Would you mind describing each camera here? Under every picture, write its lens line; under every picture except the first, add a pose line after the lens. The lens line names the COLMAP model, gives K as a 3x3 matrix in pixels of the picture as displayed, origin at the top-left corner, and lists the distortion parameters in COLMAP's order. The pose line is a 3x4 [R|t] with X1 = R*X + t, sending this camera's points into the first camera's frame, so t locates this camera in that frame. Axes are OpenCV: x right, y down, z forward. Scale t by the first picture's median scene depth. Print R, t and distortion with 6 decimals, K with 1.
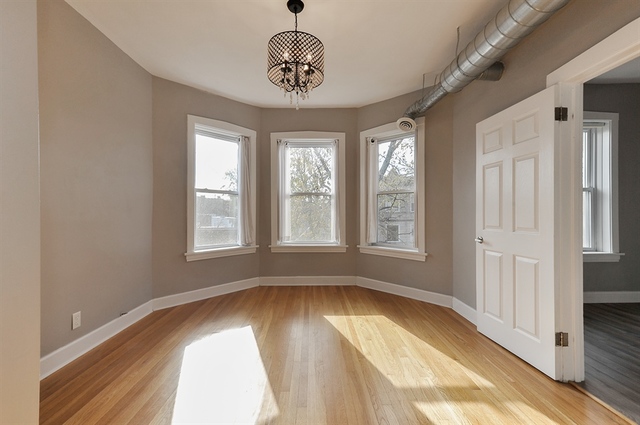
lens RADIAL K [[274.3, 0, 318.1], [0, 274.3, 211.0], [0, 0, 1]] dist [0.019534, -0.000585]
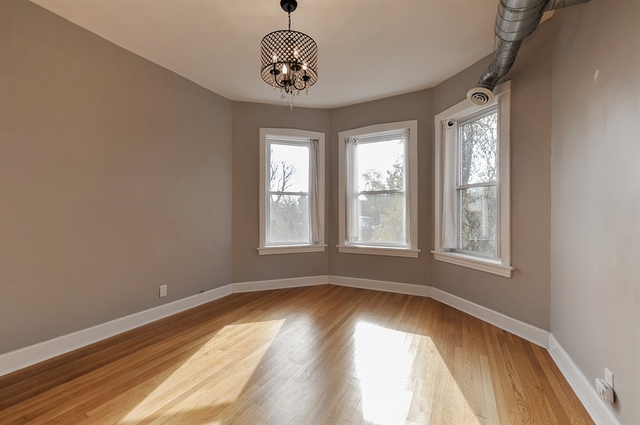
lens RADIAL K [[274.3, 0, 316.8], [0, 274.3, 212.1], [0, 0, 1]] dist [0.019534, -0.000585]
pose [[0.879255, -0.004600, -0.476329, 0.274554], [0.006856, 0.999972, 0.002999, 0.001825], [0.476302, -0.005903, 0.879262, 0.097022]]
